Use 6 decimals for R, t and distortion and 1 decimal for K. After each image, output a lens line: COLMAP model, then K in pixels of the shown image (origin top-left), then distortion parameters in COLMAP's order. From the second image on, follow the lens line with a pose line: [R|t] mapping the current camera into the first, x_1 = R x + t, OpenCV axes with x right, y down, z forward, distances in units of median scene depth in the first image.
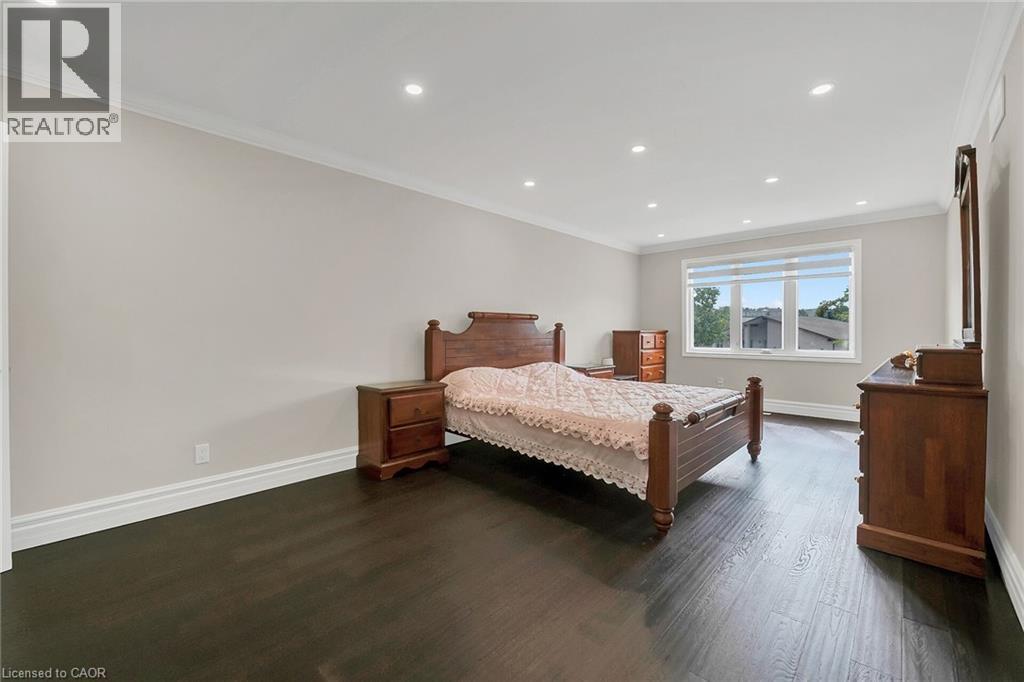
lens RADIAL K [[411.1, 0, 516.2], [0, 411.1, 336.0], [0, 0, 1]] dist [-0.003584, -0.000140]
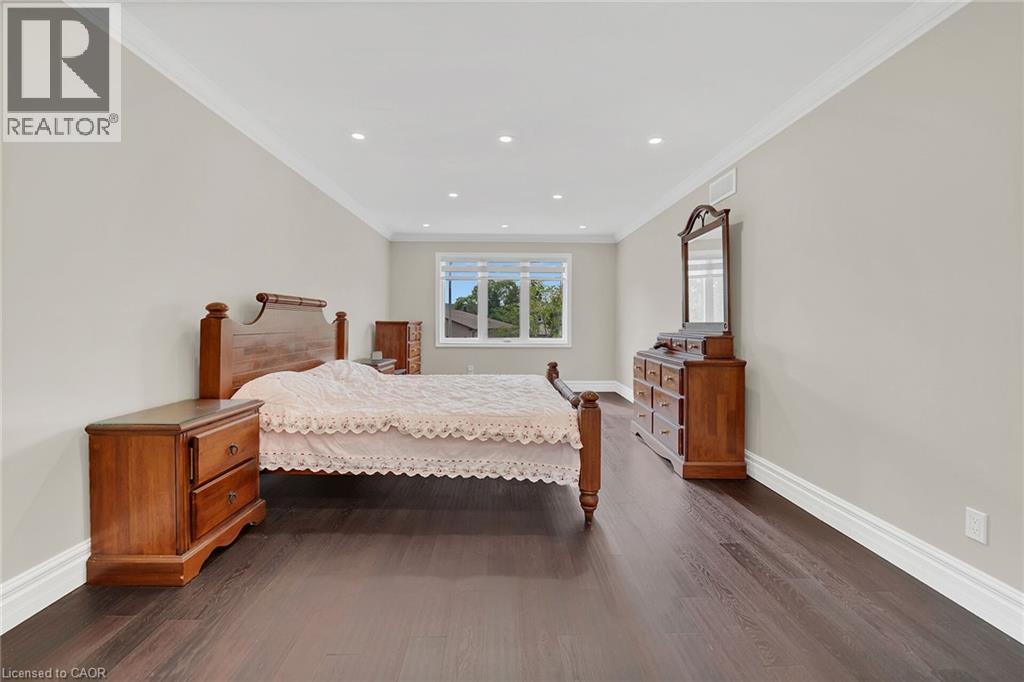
lens RADIAL K [[416.9, 0, 510.6], [0, 416.9, 326.0], [0, 0, 1]] dist [0.000000, -0.009135]
pose [[0.718767, -0.001035, 0.695250, -0.329074], [0.001696, 0.999999, -0.000265, -0.002520], [-0.695249, 0.001370, 0.718768, 0.228657]]
